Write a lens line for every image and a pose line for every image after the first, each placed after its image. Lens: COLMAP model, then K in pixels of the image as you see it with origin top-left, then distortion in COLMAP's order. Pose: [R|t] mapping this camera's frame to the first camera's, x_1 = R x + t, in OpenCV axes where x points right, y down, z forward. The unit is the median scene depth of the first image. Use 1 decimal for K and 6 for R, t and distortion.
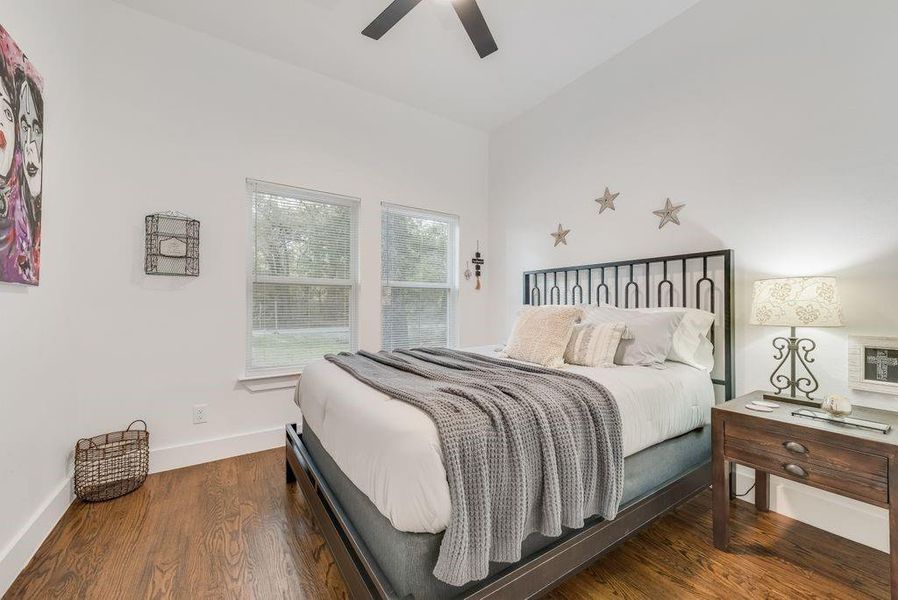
lens RADIAL K [[354.4, 0, 448.0], [0, 354.4, 306.1], [0, 0, 1]] dist [0.015240, -0.004036]
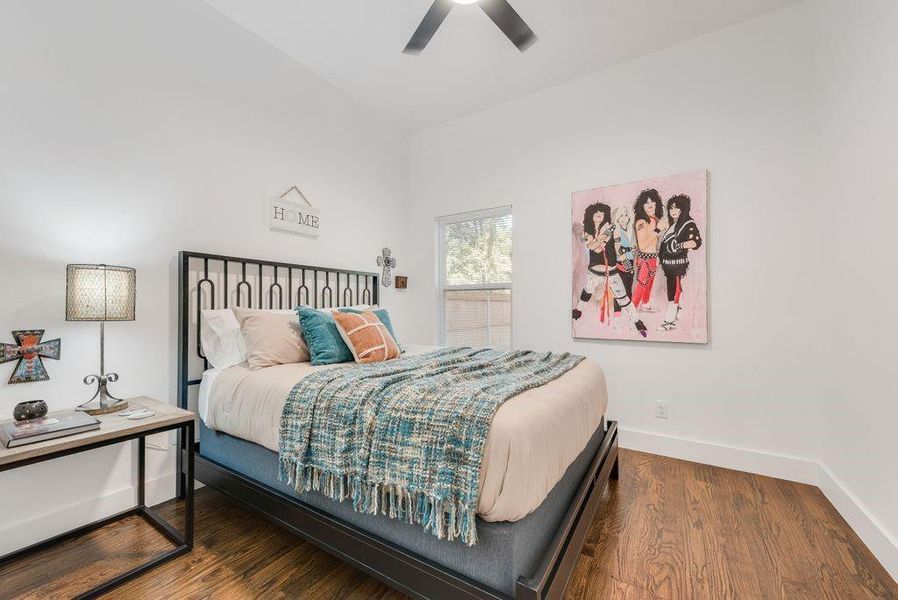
lens RADIAL K [[354.0, 0, 448.7], [0, 354.0, 301.8], [0, 0, 1]] dist [0.020226, -0.006854]
pose [[-0.414542, 0.006218, 0.910009, -0.607922], [0.001491, 0.999980, -0.006153, -0.007065], [-0.910029, -0.001194, -0.414543, 0.956760]]
